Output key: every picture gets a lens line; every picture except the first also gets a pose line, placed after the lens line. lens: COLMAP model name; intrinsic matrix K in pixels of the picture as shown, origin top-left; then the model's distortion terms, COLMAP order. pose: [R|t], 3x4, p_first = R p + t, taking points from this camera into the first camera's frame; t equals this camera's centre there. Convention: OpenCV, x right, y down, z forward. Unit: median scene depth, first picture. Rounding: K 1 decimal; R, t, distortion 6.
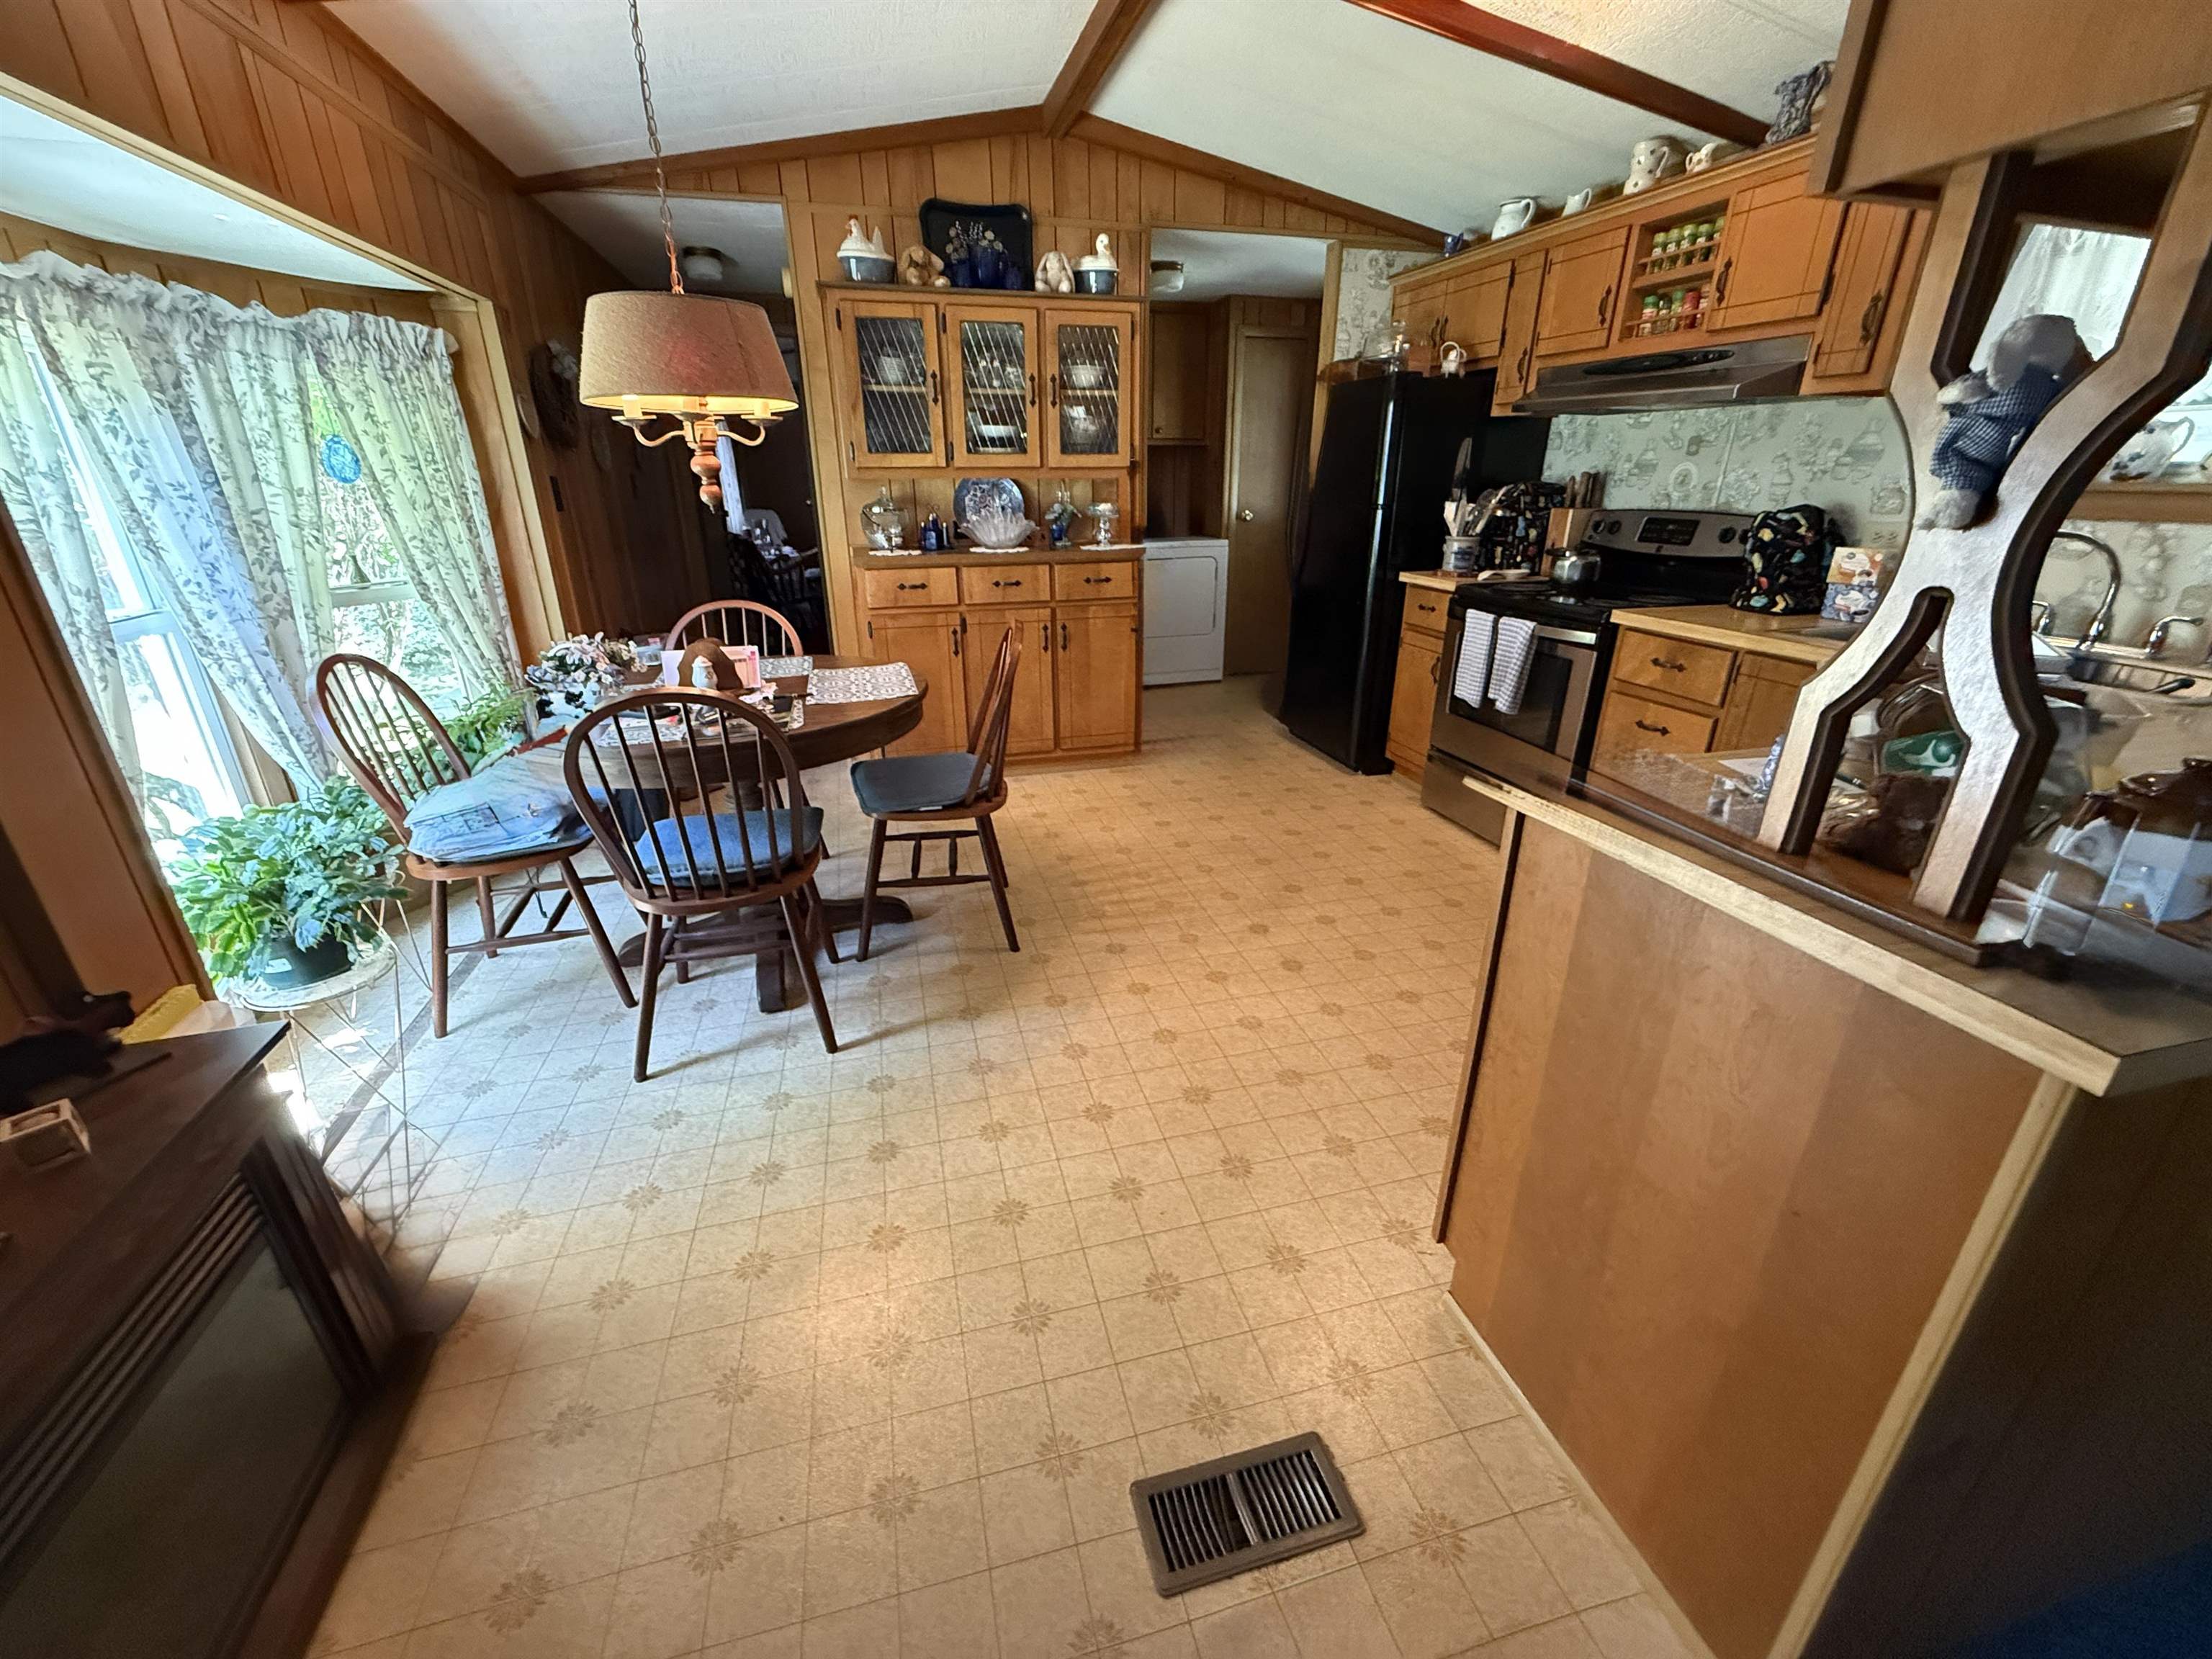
lens RADIAL K [[885.0, 0, 1102.6], [0, 885.0, 827.5], [0, 0, 1]] dist [0.001424, 0.000265]
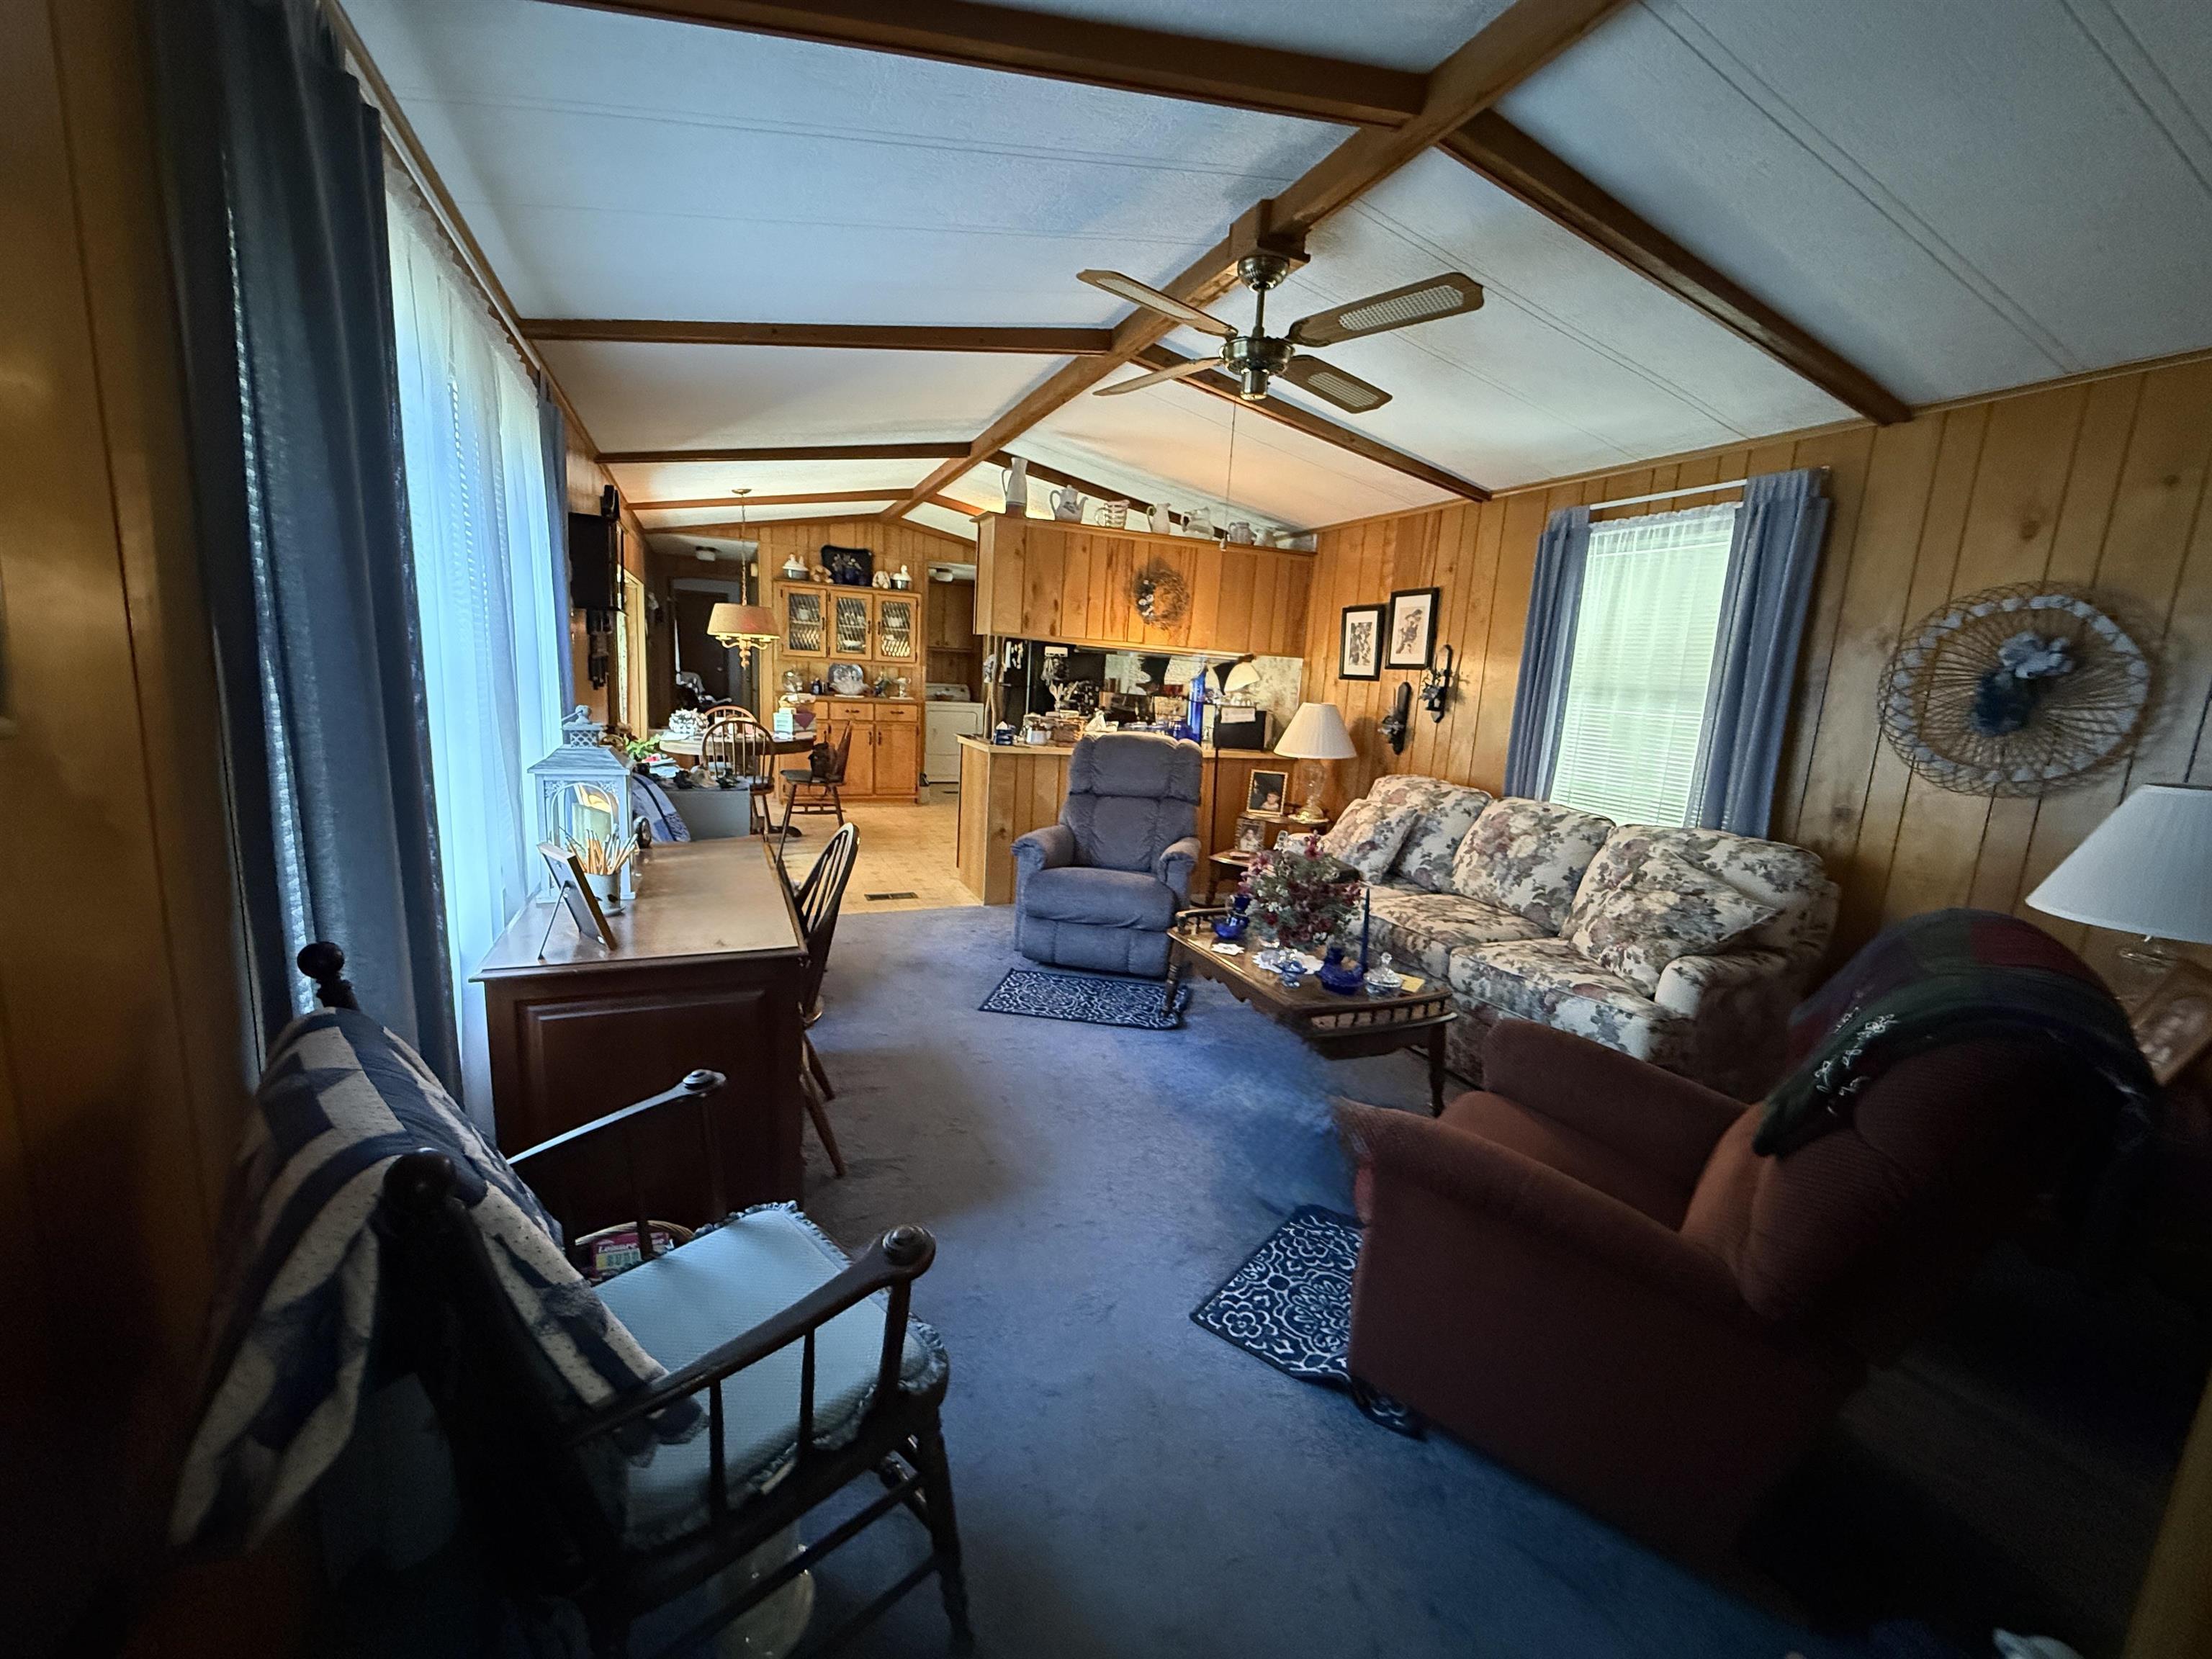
lens RADIAL K [[885.0, 0, 1104.8], [0, 885.0, 827.7], [0, 0, 1]] dist [0.001424, 0.000265]
pose [[0.985804, 0.032993, 0.164627, 0.151993], [-0.000078, 0.980593, -0.196055, 0.424417], [-0.167900, 0.193259, 0.966675, -1.124708]]
